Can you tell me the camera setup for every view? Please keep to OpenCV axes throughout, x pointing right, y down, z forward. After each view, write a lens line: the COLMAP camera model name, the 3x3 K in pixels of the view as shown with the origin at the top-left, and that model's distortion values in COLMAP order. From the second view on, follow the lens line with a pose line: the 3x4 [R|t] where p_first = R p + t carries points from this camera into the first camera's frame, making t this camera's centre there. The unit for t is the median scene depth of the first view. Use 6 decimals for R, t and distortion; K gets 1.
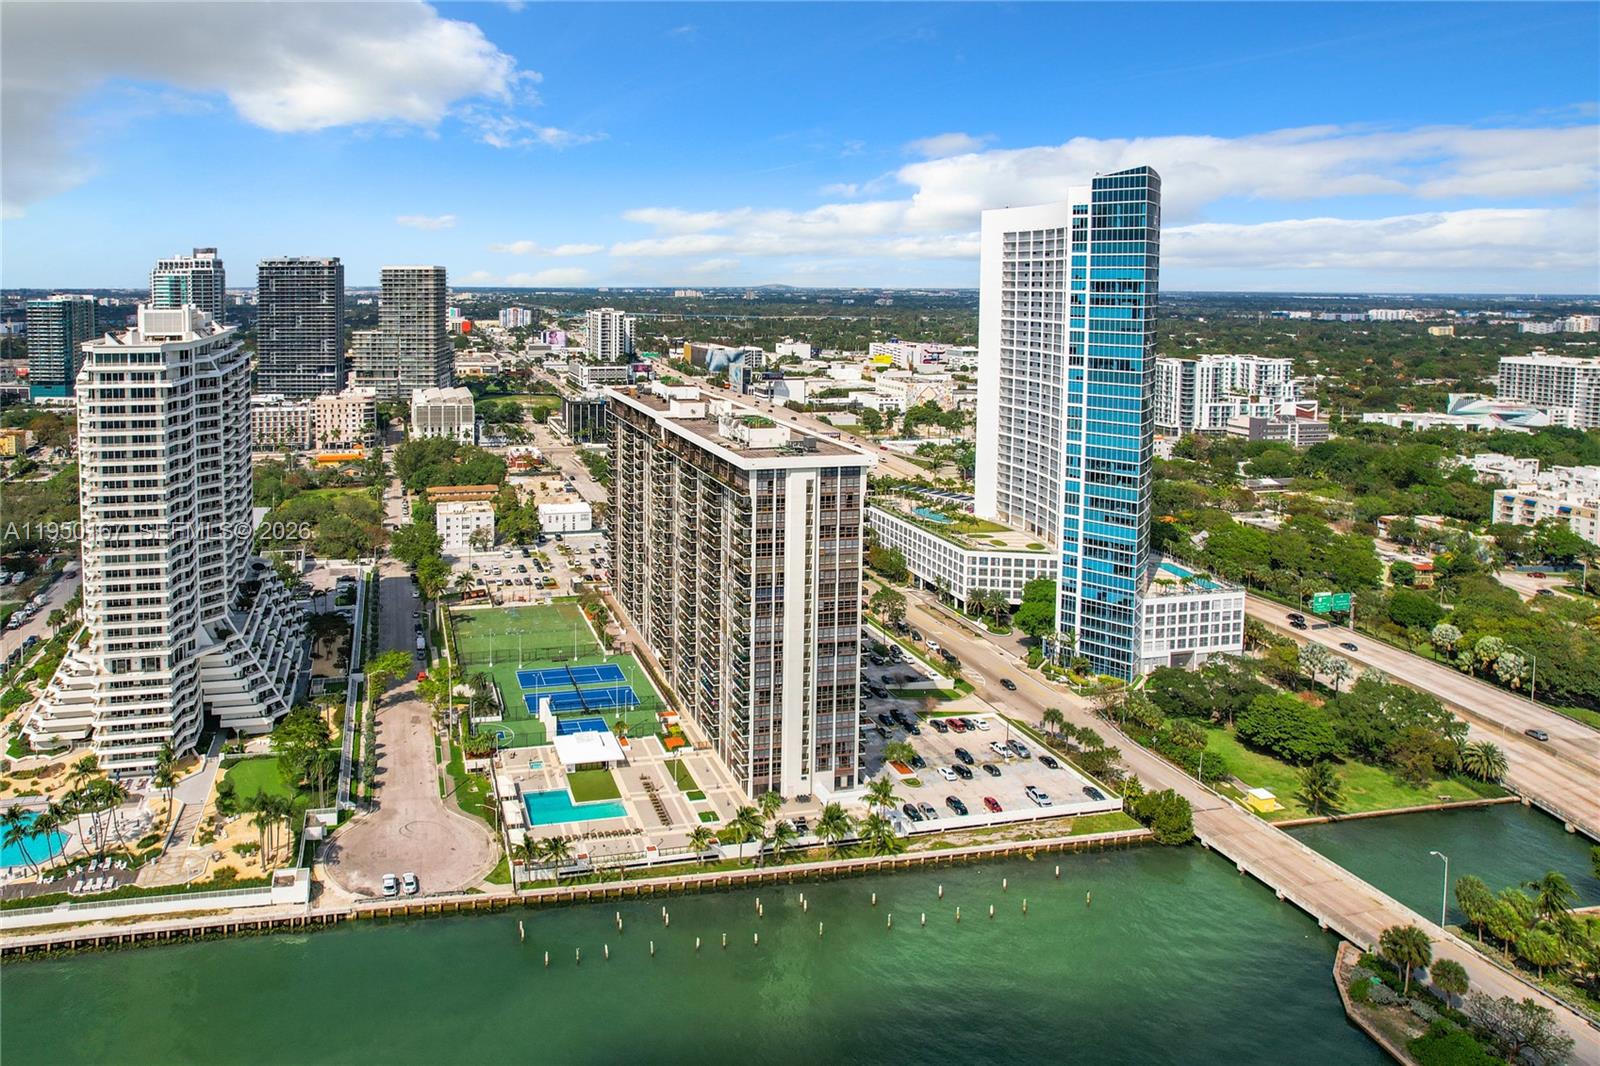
lens RADIAL K [[1164.3, 0, 604.2], [0, 1164.3, 495.8], [0, 0, 1]] dist [-0.039369, 0.016334]
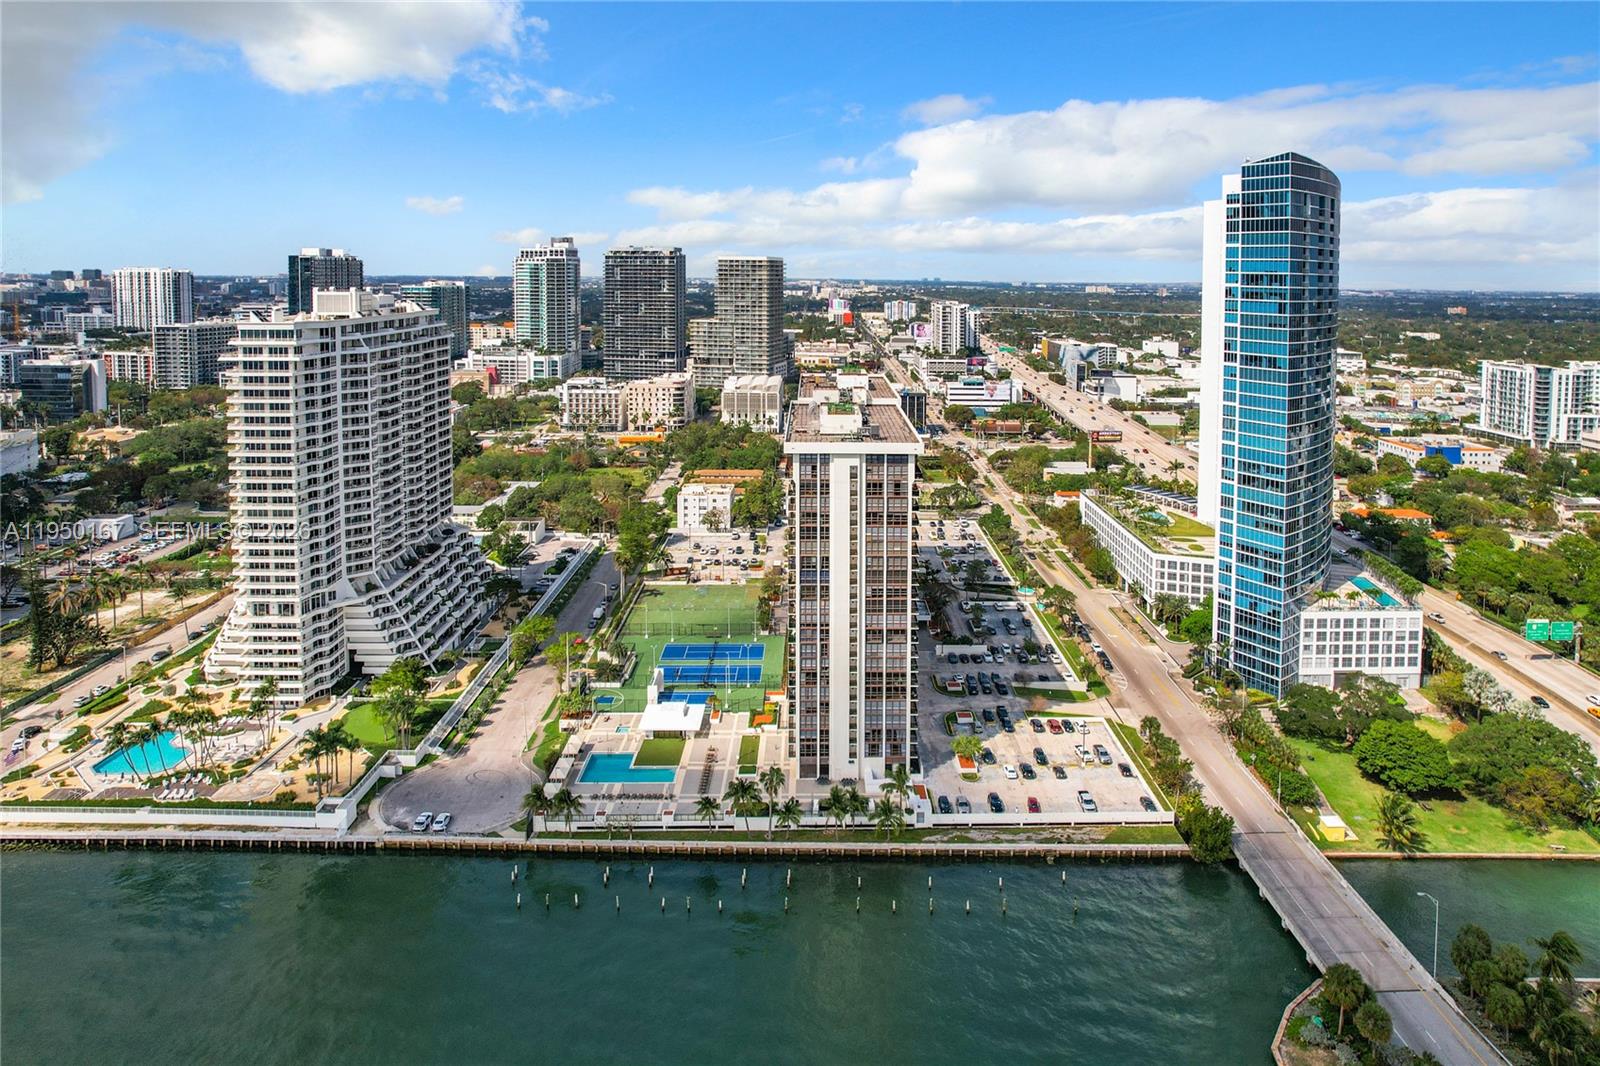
lens RADIAL K [[1164.3, 0, 804.1], [0, 1164.3, 492.5], [0, 0, 1]] dist [-0.039369, 0.016334]
pose [[0.981975, 0.043924, -0.183837, 0.286407], [-0.043424, 0.999034, 0.006745, 0.004169], [0.183955, 0.001359, 0.982934, 0.000862]]
